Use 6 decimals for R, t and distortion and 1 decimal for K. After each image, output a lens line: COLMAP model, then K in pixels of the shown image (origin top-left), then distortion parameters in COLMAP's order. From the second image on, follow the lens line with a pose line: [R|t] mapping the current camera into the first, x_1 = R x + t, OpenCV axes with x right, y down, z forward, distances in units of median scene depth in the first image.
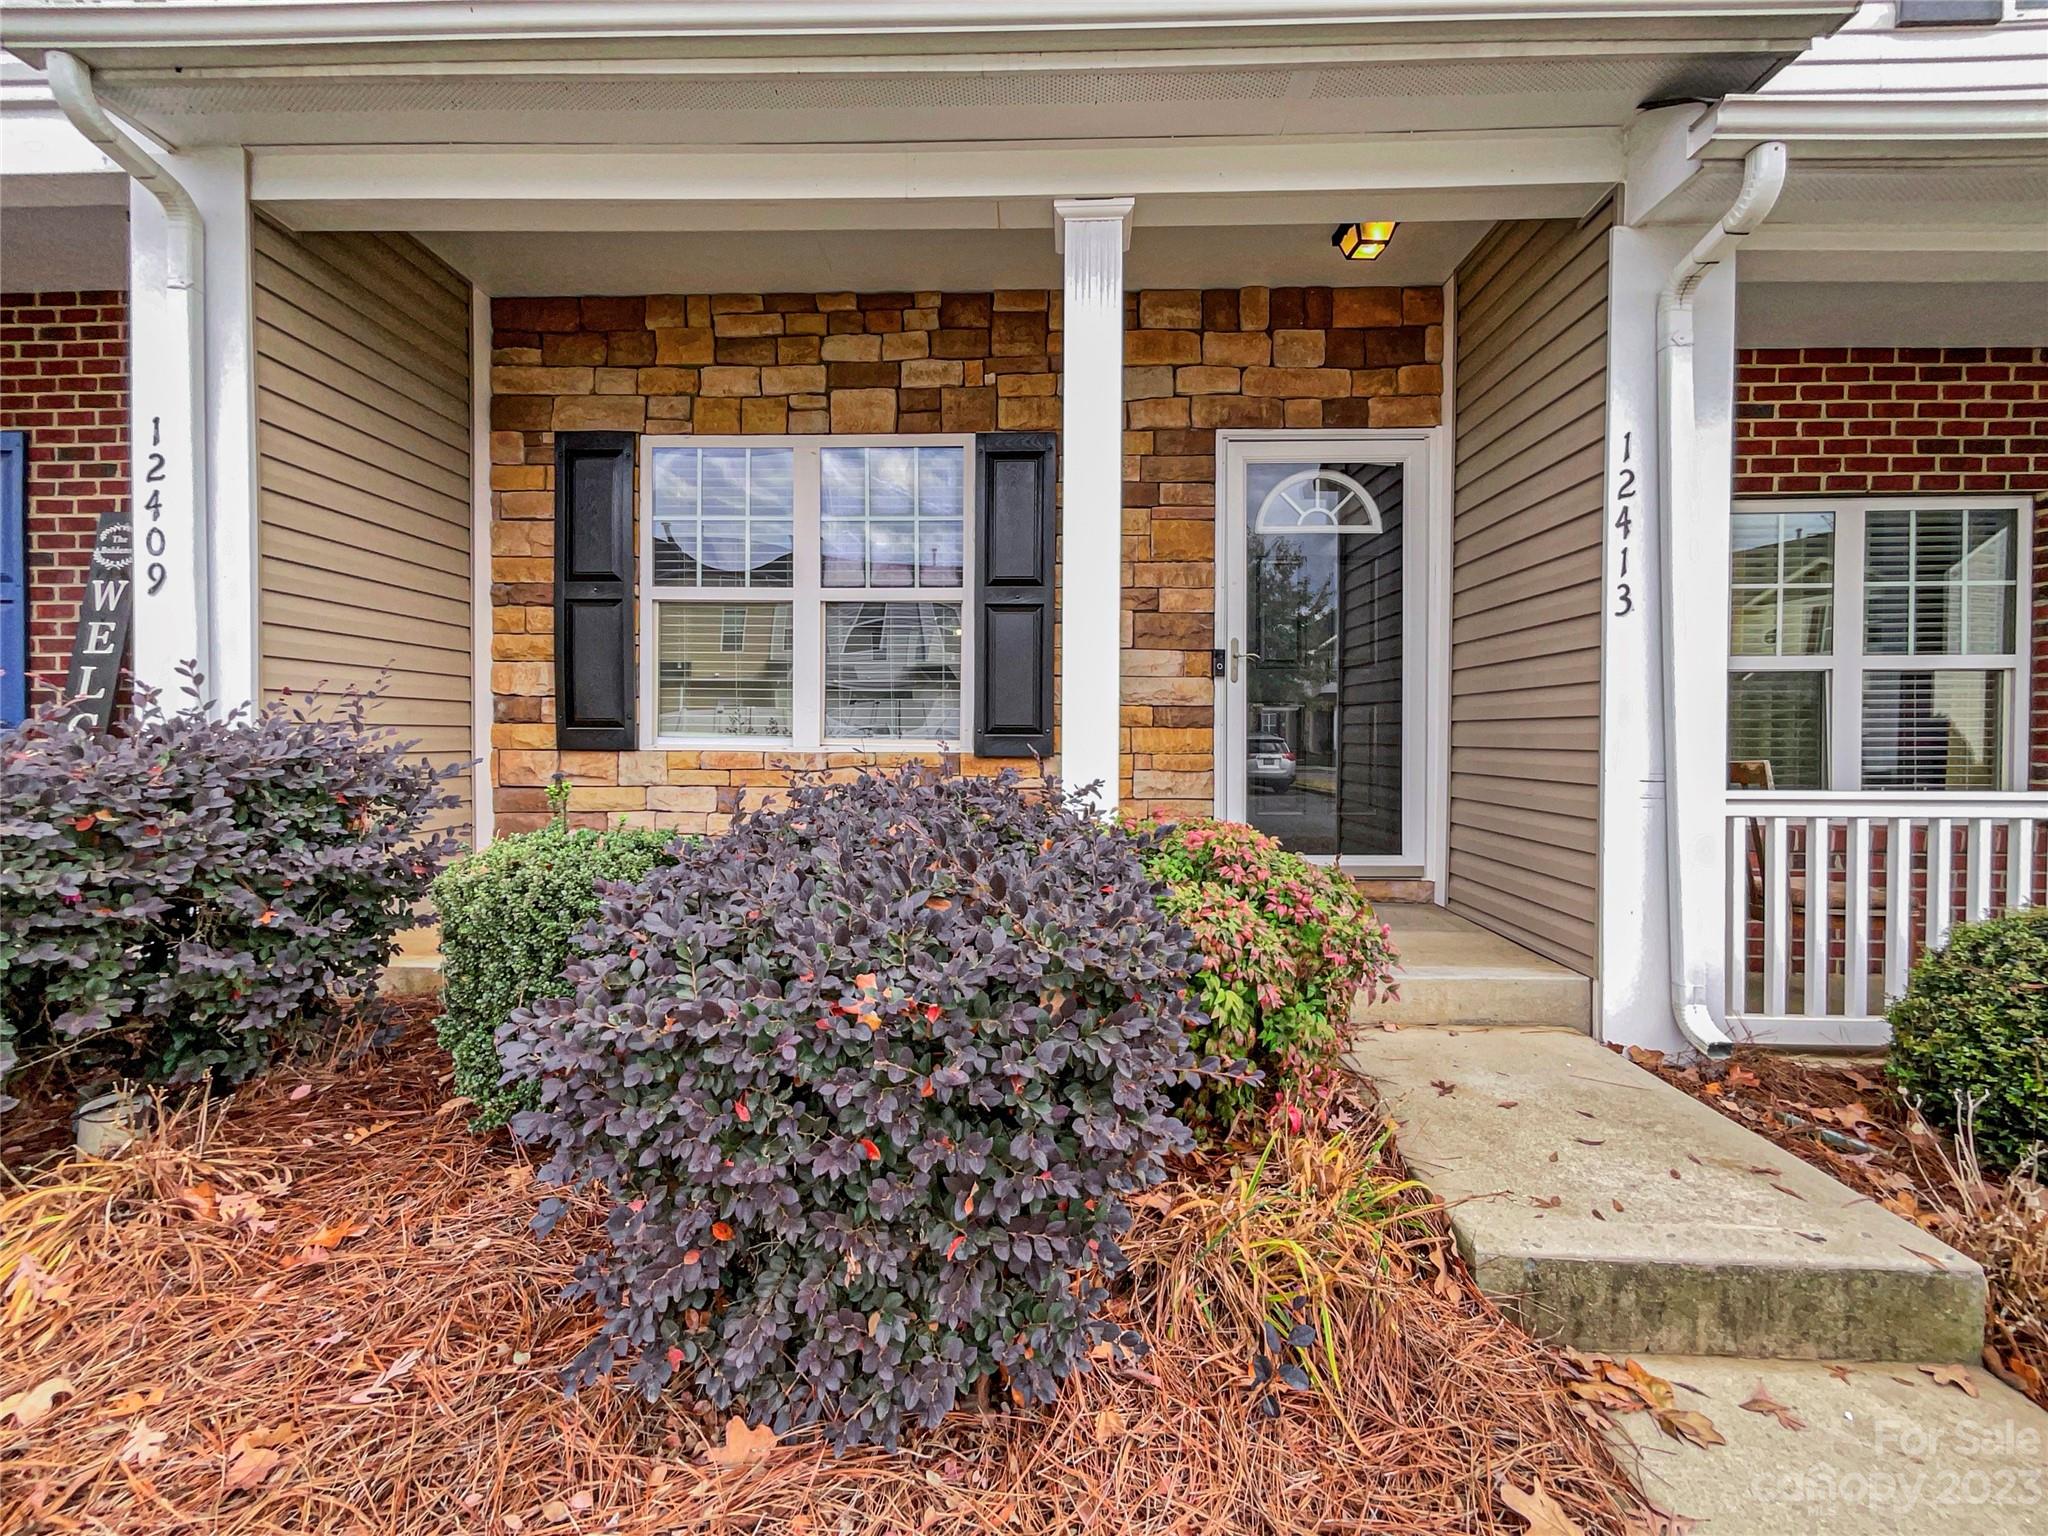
lens RADIAL K [[875.9, 0, 1030.2], [0, 875.9, 758.5], [0, 0, 1]] dist [0.000787, -0.000110]
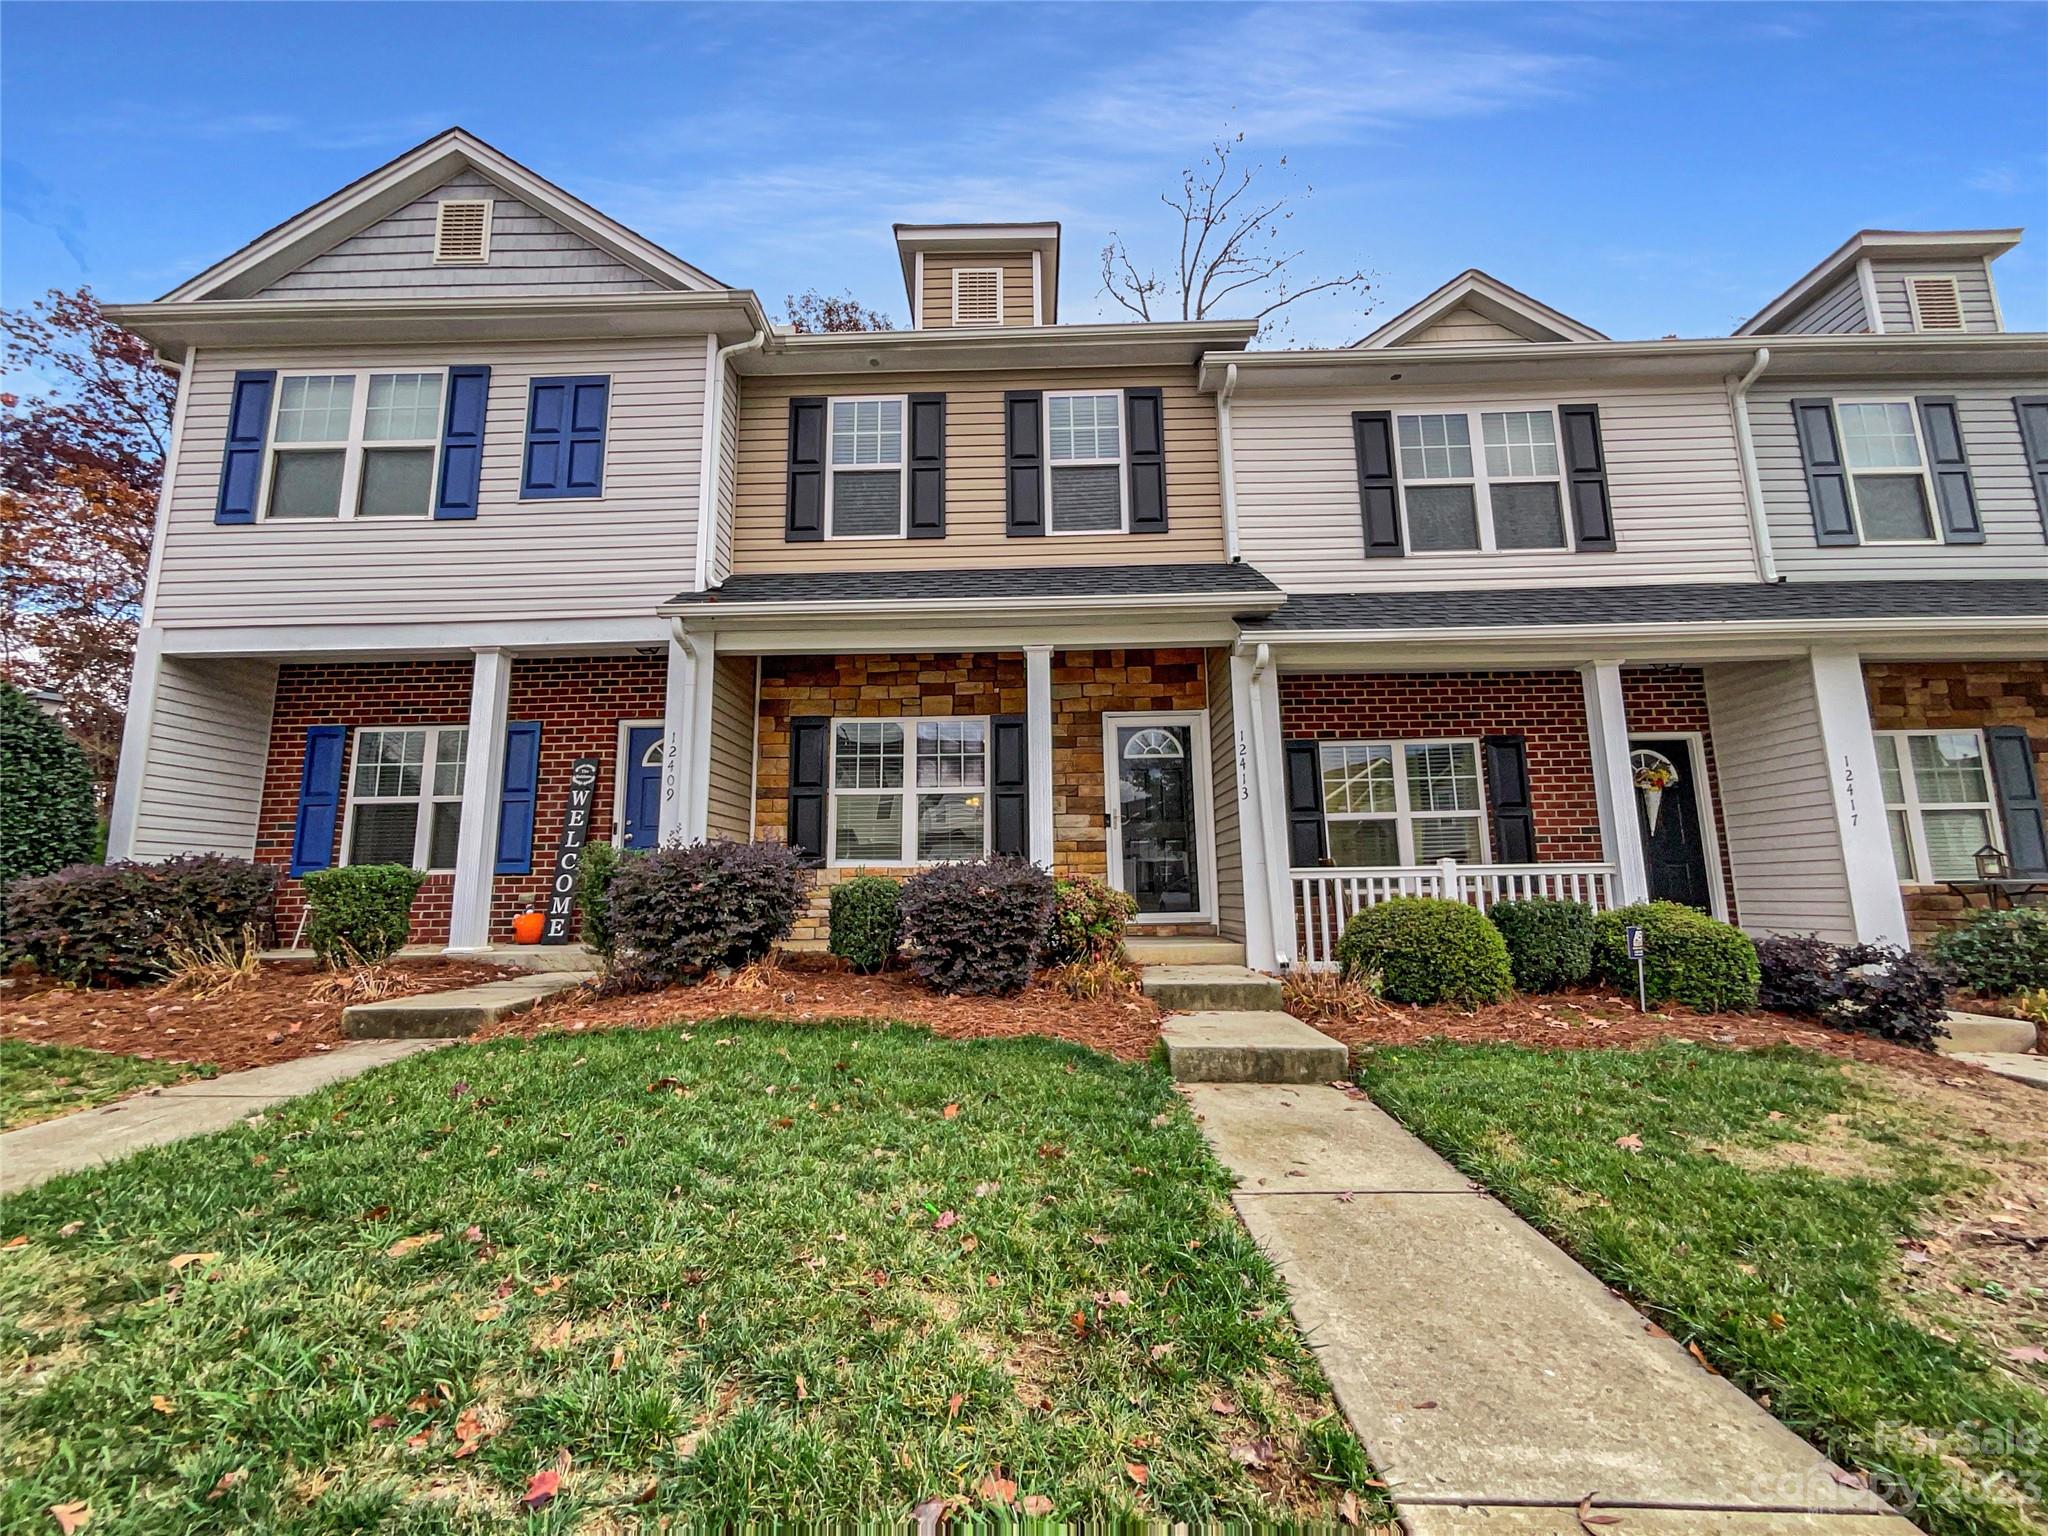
lens RADIAL K [[875.9, 0, 1030.2], [0, 875.9, 758.5], [0, 0, 1]] dist [0.000787, -0.000110]
pose [[0.999797, -0.016996, 0.010866, 0.010332], [0.018693, 0.983061, -0.182321, 0.123979], [-0.007583, 0.182487, 0.983179, -1.084059]]
